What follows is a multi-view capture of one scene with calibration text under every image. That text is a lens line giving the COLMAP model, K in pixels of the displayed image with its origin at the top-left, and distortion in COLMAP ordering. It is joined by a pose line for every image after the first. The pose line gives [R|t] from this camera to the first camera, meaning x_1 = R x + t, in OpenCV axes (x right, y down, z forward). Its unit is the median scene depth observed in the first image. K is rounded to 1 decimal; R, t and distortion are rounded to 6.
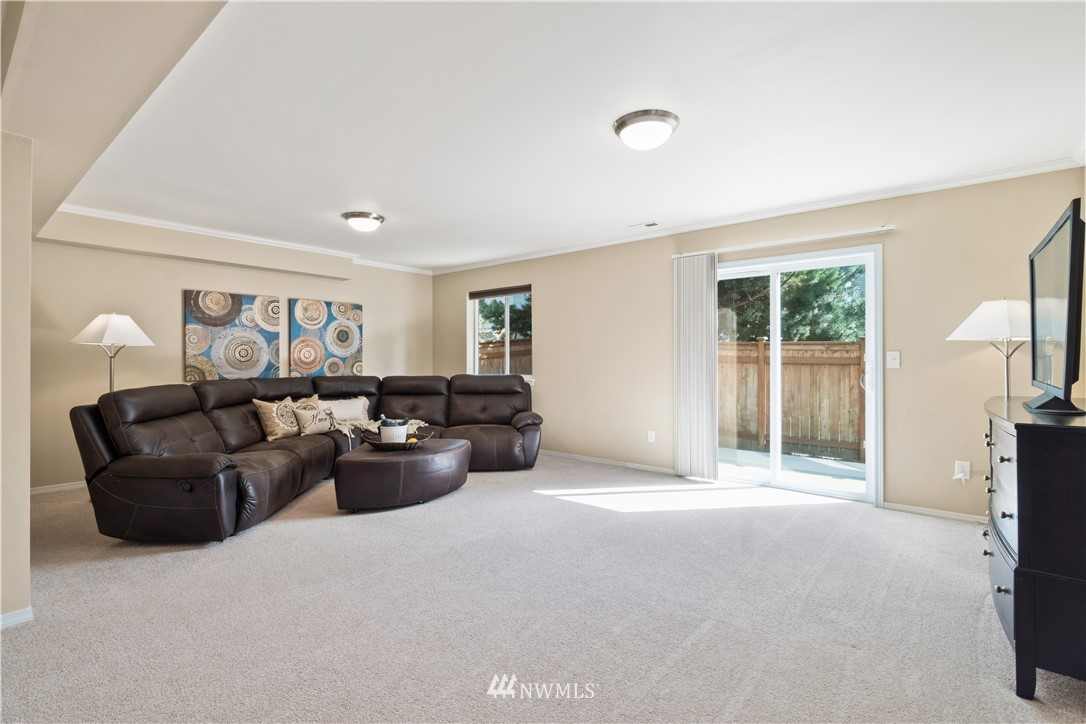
lens RADIAL K [[509.7, 0, 535.8], [0, 509.7, 358.5], [0, 0, 1]] dist [0.000092, -0.000029]
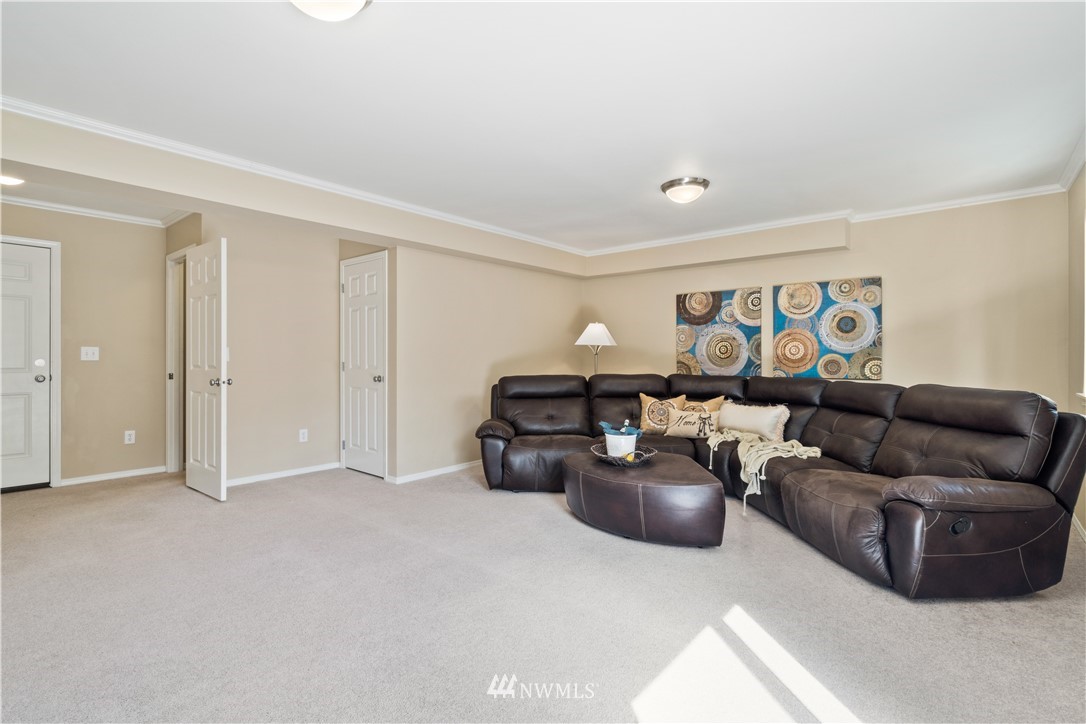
lens RADIAL K [[509.7, 0, 536.6], [0, 509.7, 359.3], [0, 0, 1]] dist [0.000092, -0.000029]
pose [[-0.009747, 0.007589, -0.999924, 0.399555], [0.001102, 0.999971, 0.007578, 0.000175], [0.999952, -0.001028, -0.009755, 0.610646]]
